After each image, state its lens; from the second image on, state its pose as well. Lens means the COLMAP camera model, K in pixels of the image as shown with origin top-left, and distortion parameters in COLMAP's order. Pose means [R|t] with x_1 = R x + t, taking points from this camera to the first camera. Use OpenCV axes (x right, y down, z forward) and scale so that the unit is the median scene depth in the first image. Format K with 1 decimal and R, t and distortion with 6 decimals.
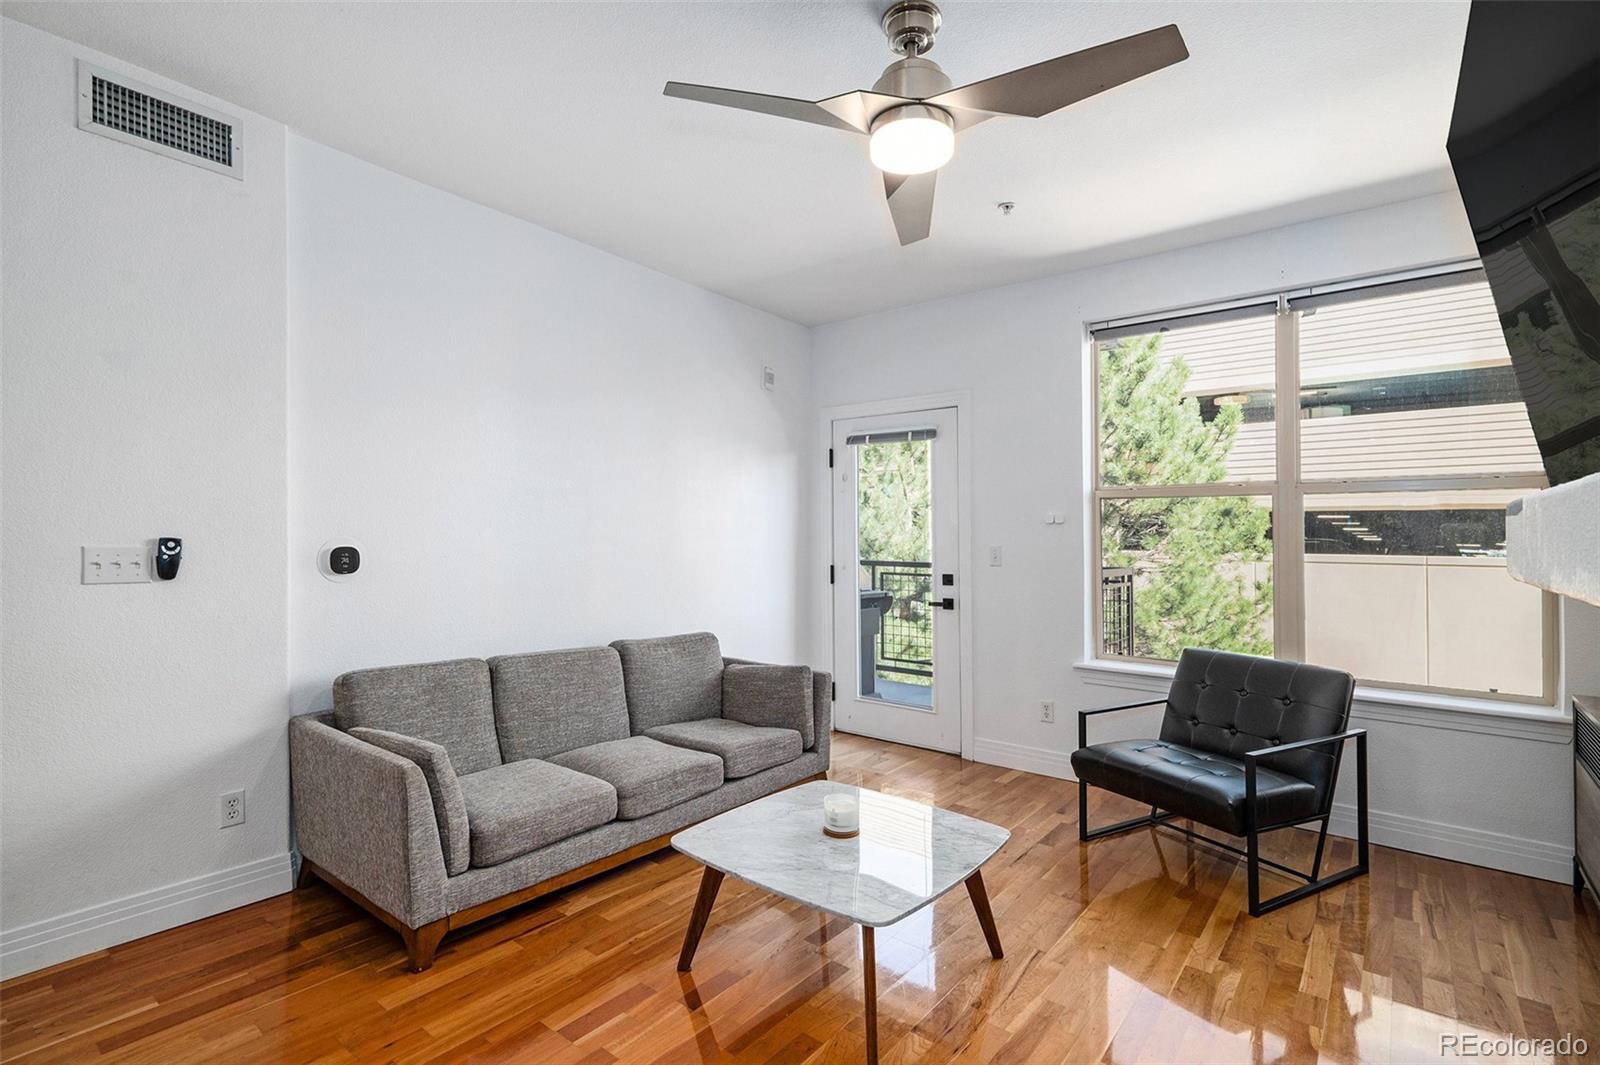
lens RADIAL K [[760.0, 0, 811.9], [0, 760.0, 533.3], [0, 0, 1]] dist [0.003366, 0.000416]
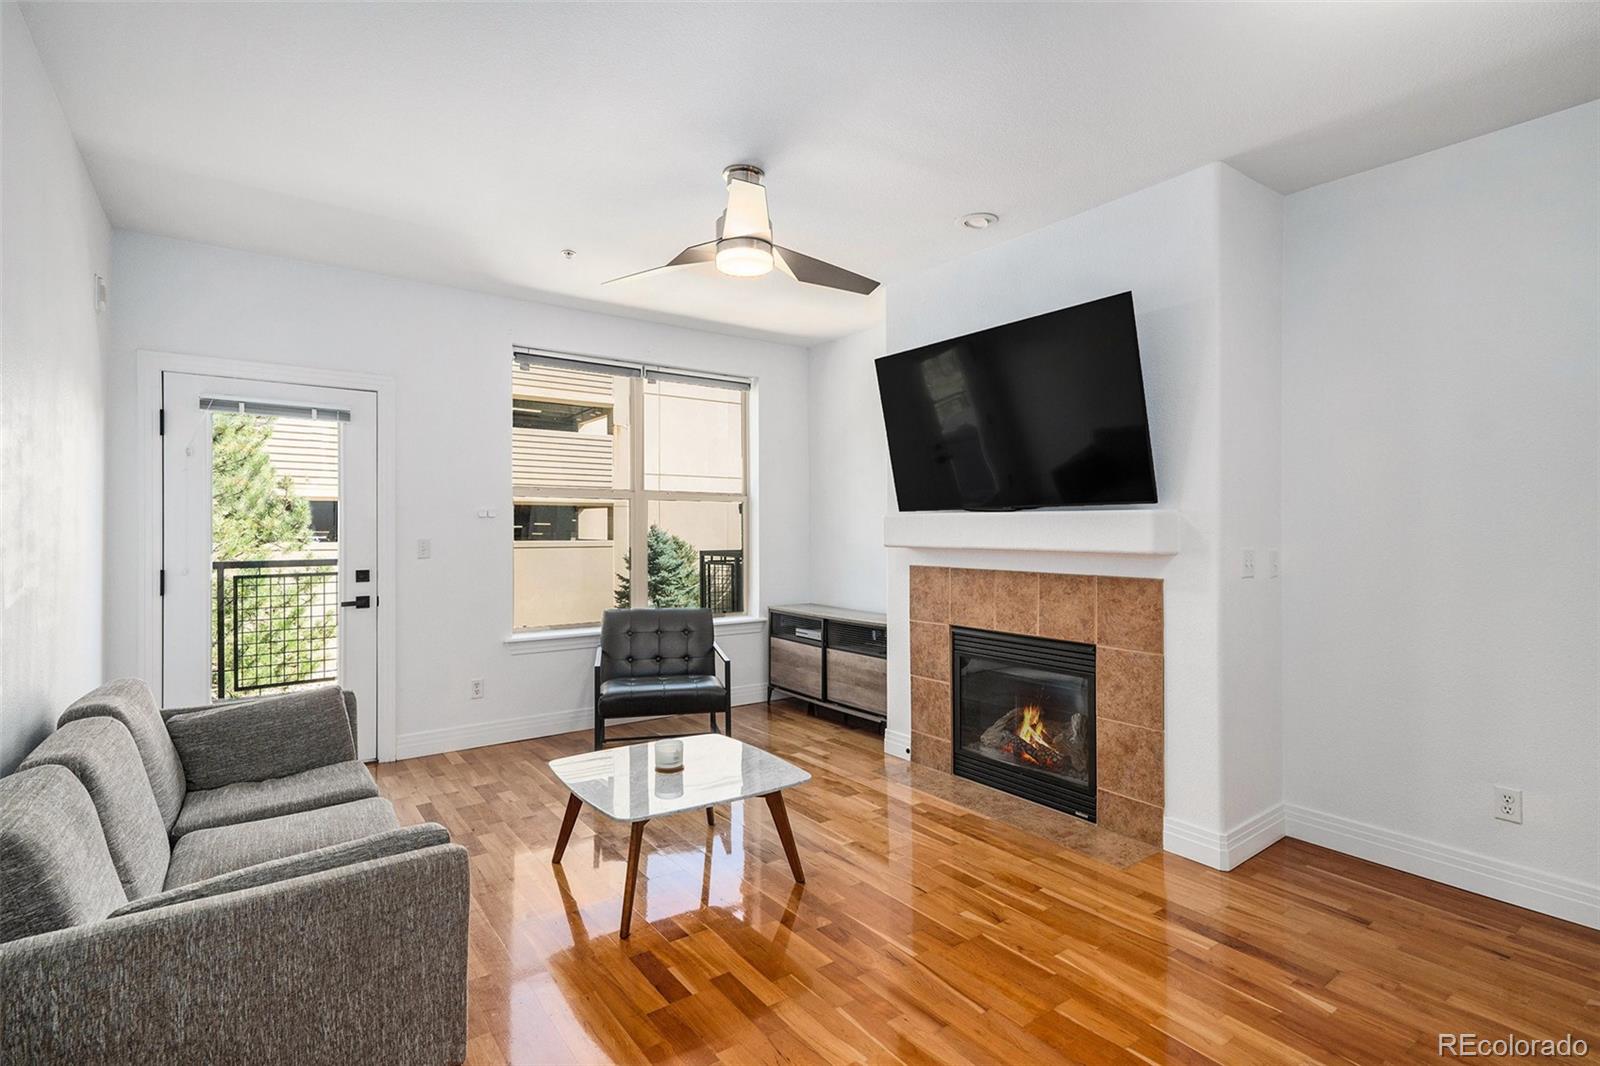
lens RADIAL K [[760.0, 0, 799.1], [0, 760.0, 526.5], [0, 0, 1]] dist [0.003366, 0.000416]
pose [[0.264150, -0.003438, 0.964475, -0.533787], [-0.004433, 0.999979, 0.004779, -0.005812], [-0.964471, -0.005538, 0.264129, 0.225462]]
